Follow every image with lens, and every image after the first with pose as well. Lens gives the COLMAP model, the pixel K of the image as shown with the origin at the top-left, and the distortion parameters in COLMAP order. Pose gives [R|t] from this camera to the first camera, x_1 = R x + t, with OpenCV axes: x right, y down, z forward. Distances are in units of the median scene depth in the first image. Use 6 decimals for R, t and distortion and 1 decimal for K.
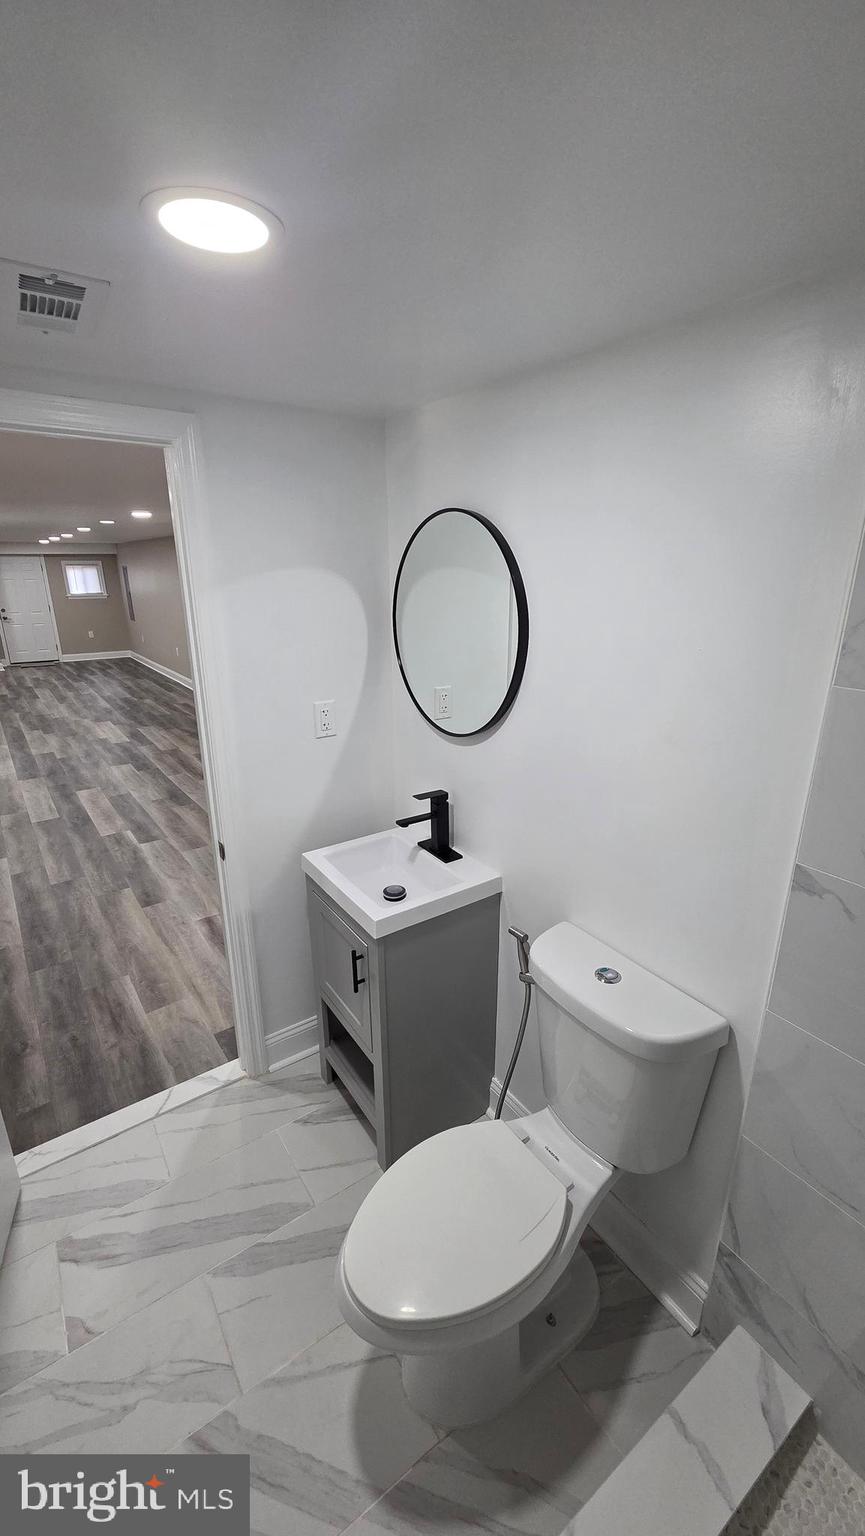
lens RADIAL K [[627.7, 0, 430.3], [0, 627.7, 776.2], [0, 0, 1]] dist [0.001839, -0.000137]
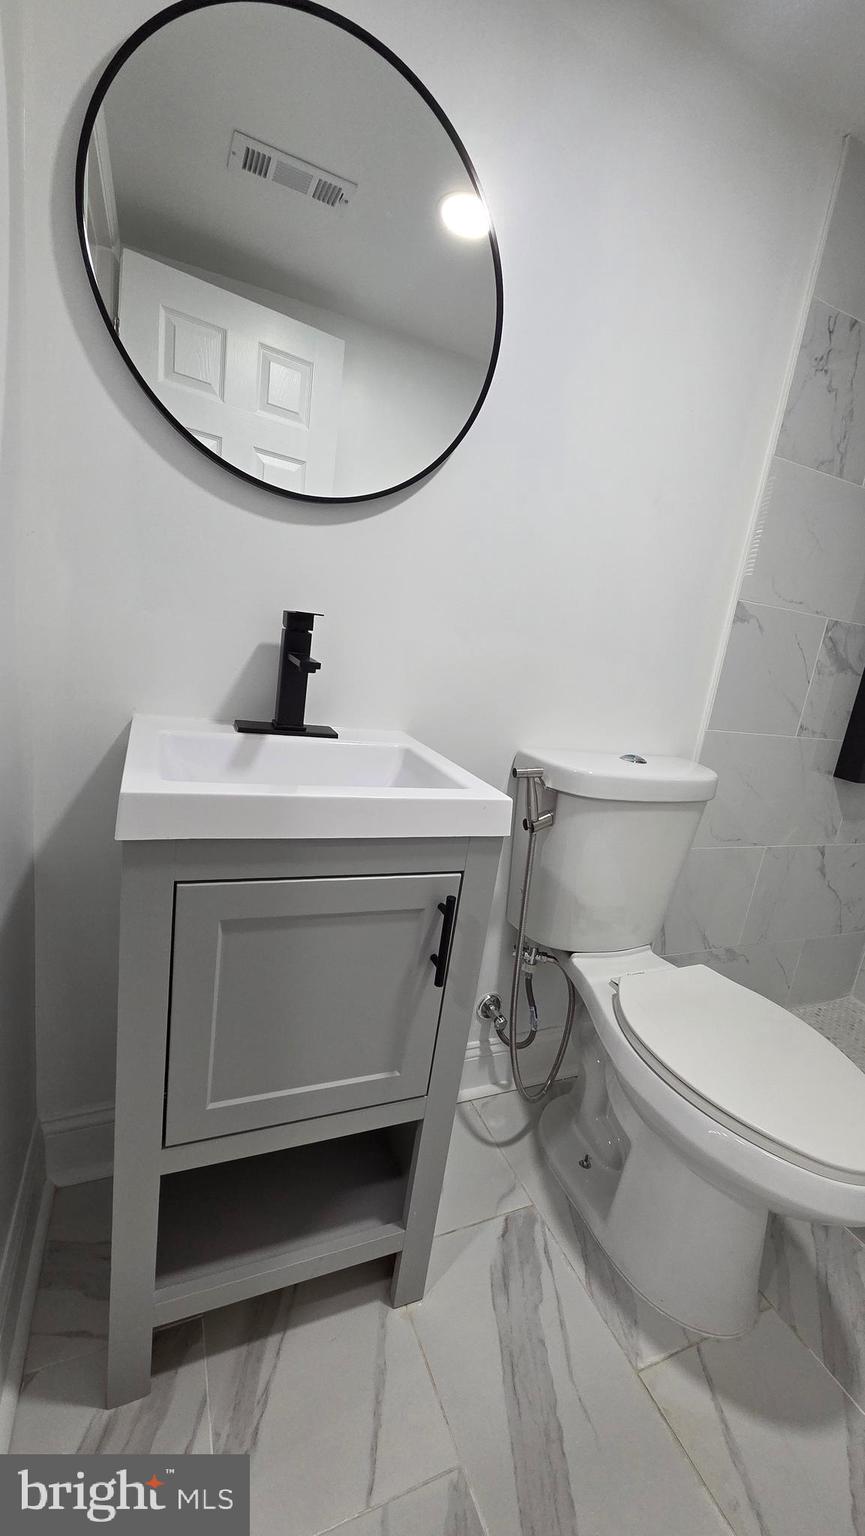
lens RADIAL K [[627.7, 0, 444.3], [0, 627.7, 775.5], [0, 0, 1]] dist [0.001839, -0.000137]
pose [[0.171087, -0.206354, 0.963404, -0.665339], [0.178219, 0.968173, 0.175726, 0.115232], [-0.969003, 0.141632, 0.202418, 1.044770]]
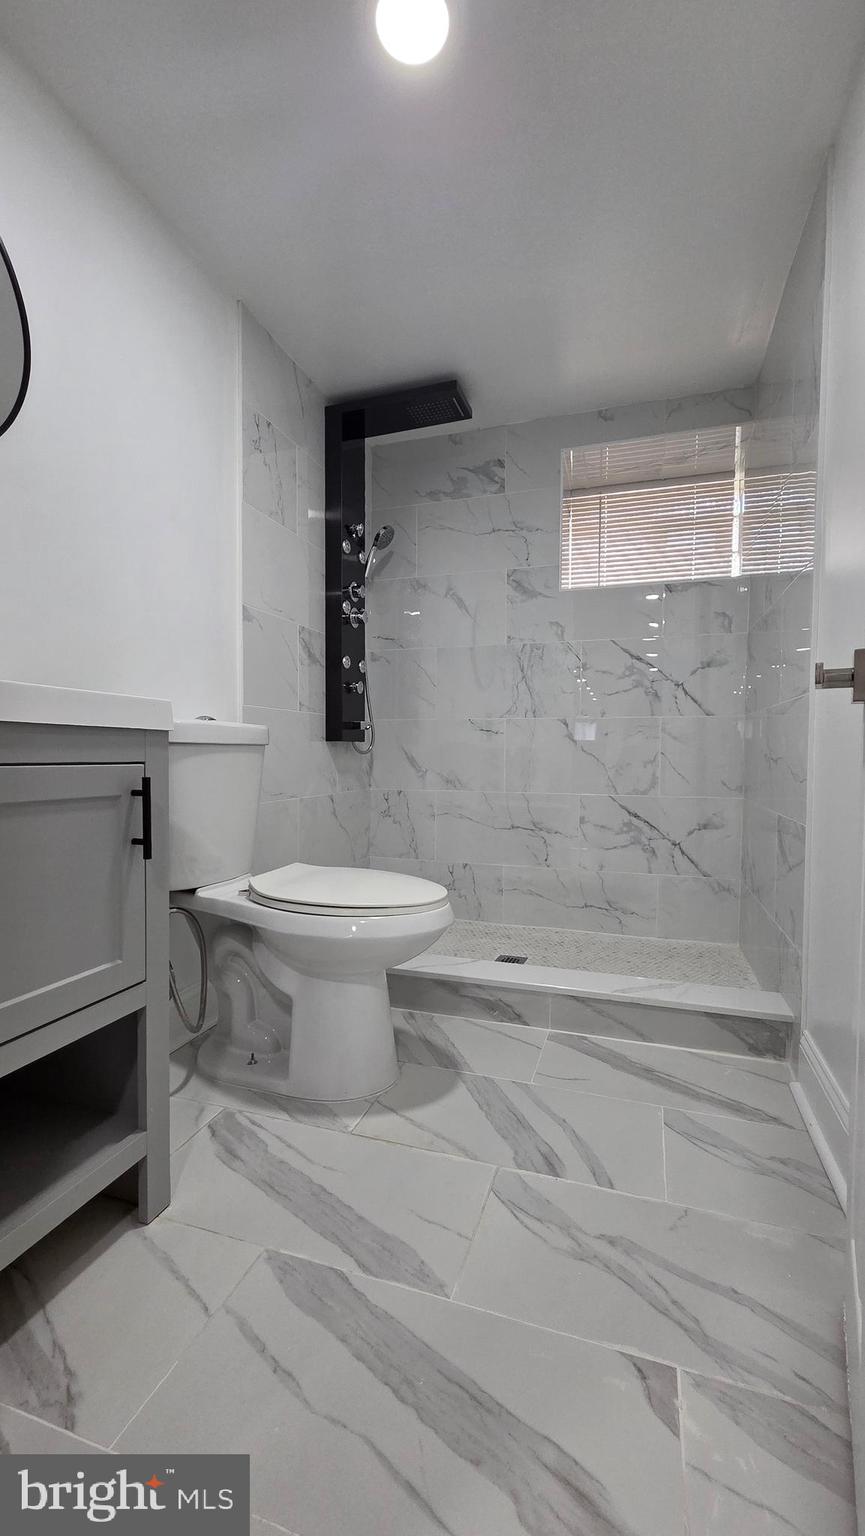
lens RADIAL K [[627.7, 0, 446.9], [0, 627.7, 777.6], [0, 0, 1]] dist [0.001839, -0.000137]
pose [[-0.621187, -0.037009, 0.782788, -0.880437], [0.241484, 0.941237, 0.236132, 0.240082], [-0.745528, 0.335713, -0.575747, 1.317954]]
